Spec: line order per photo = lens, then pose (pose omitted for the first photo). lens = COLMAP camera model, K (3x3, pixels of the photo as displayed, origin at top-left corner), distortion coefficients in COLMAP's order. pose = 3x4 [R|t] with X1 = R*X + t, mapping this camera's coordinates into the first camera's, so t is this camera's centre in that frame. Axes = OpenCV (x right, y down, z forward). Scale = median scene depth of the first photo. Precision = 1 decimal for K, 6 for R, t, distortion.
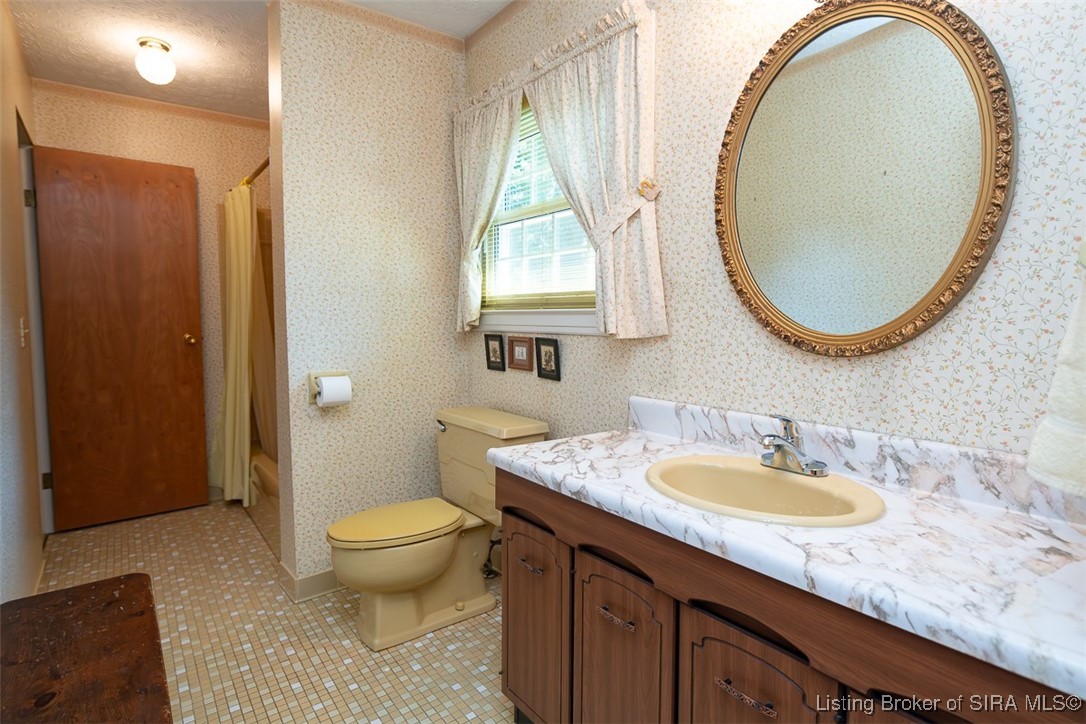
lens RADIAL K [[547.1, 0, 543.0], [0, 547.1, 362.0], [0, 0, 1]] dist [-0.005199, -0.000013]
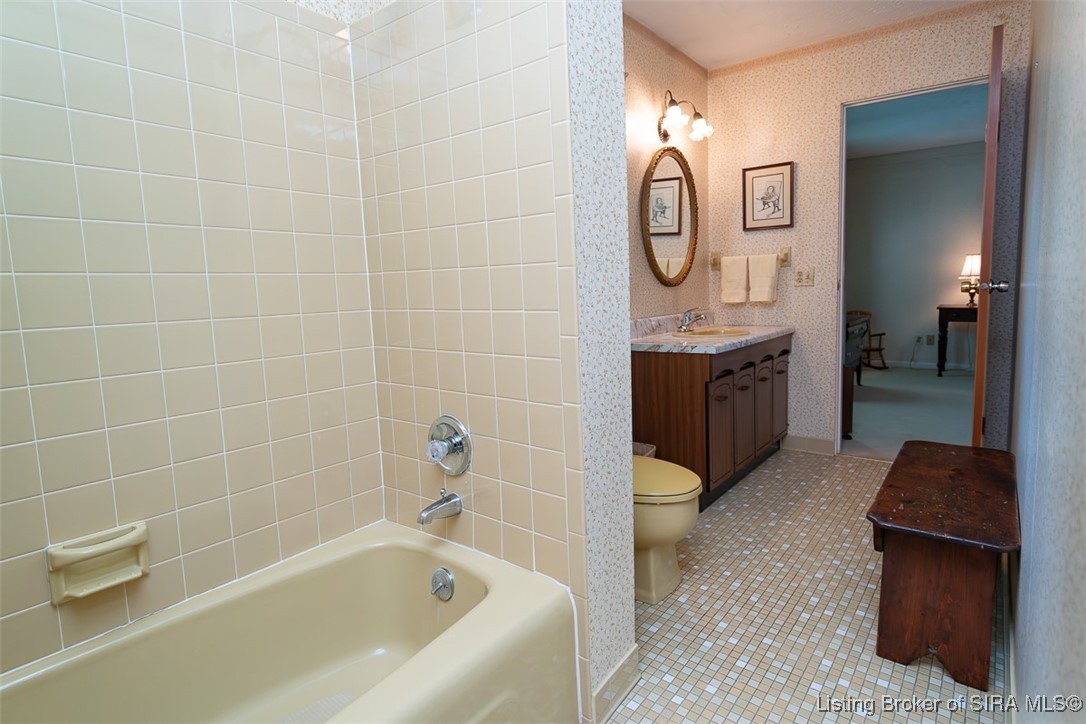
lens RADIAL K [[557.3, 0, 544.8], [0, 557.3, 366.0], [0, 0, 1]] dist [0.001353, 0.000124]
pose [[-0.224207, -0.119547, 0.967181, -1.388768], [0.119946, 0.981517, 0.149125, -0.094994], [-0.967132, 0.149444, -0.205724, 1.560950]]
